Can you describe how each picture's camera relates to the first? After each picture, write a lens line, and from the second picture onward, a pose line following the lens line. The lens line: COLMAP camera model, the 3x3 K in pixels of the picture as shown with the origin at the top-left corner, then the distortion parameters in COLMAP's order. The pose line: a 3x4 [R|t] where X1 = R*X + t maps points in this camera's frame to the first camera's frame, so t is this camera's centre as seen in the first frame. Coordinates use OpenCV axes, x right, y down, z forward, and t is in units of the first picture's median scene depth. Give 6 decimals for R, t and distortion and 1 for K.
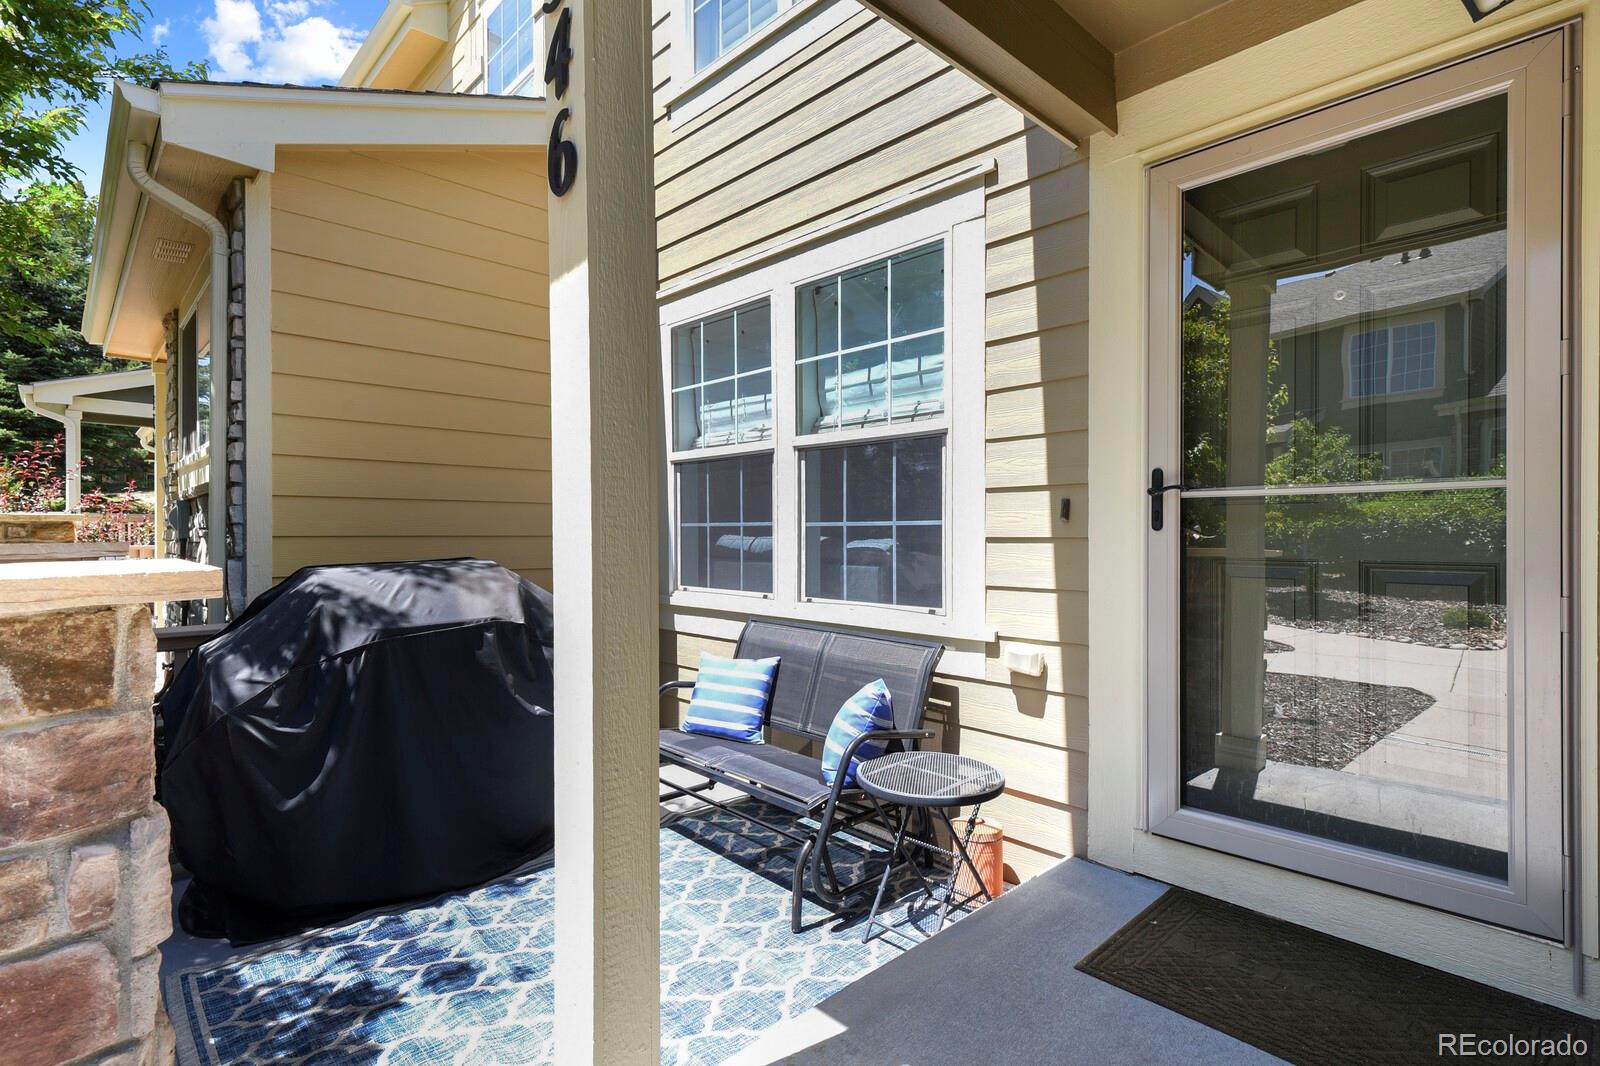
lens RADIAL K [[790.2, 0, 807.5], [0, 790.2, 541.6], [0, 0, 1]] dist [0.002884, -0.000024]
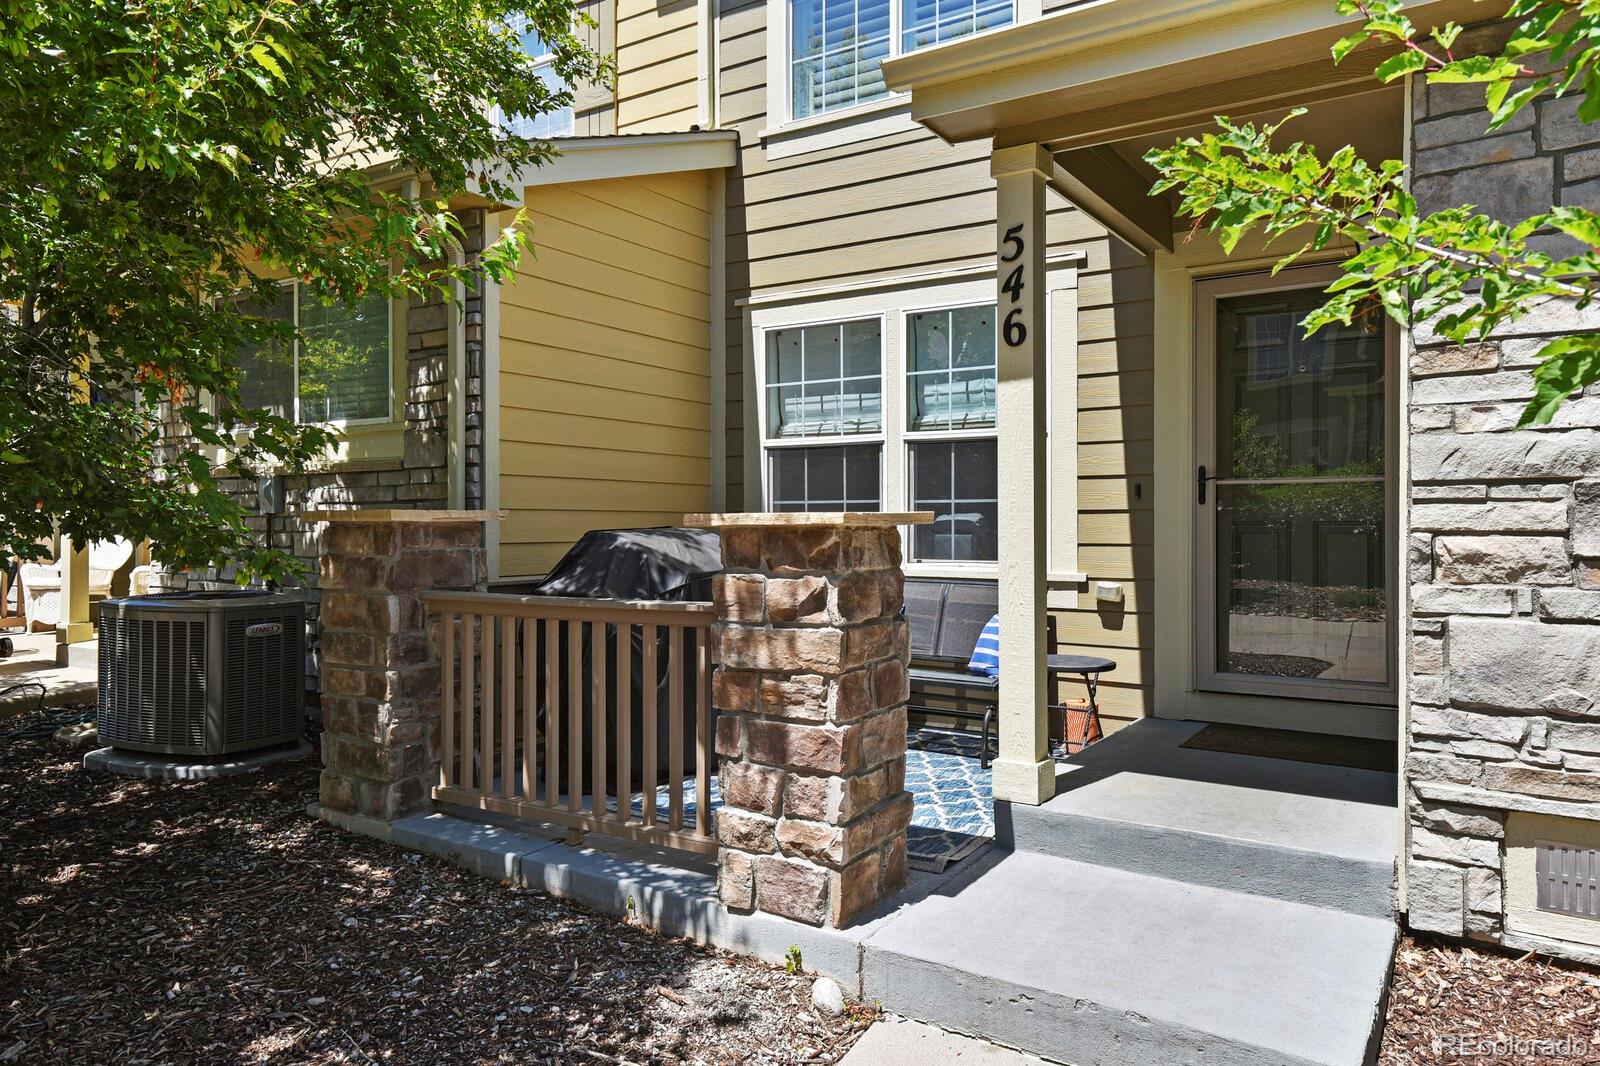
lens RADIAL K [[1084.2, 0, 800.0], [0, 1084.2, 533.0], [0, 0, 1]] dist [-0.003412, -0.000432]
pose [[0.974294, -0.000735, 0.225280, -0.613347], [0.001276, 0.999997, -0.002254, 0.034616], [-0.225277, 0.002483, 0.974291, -0.699197]]
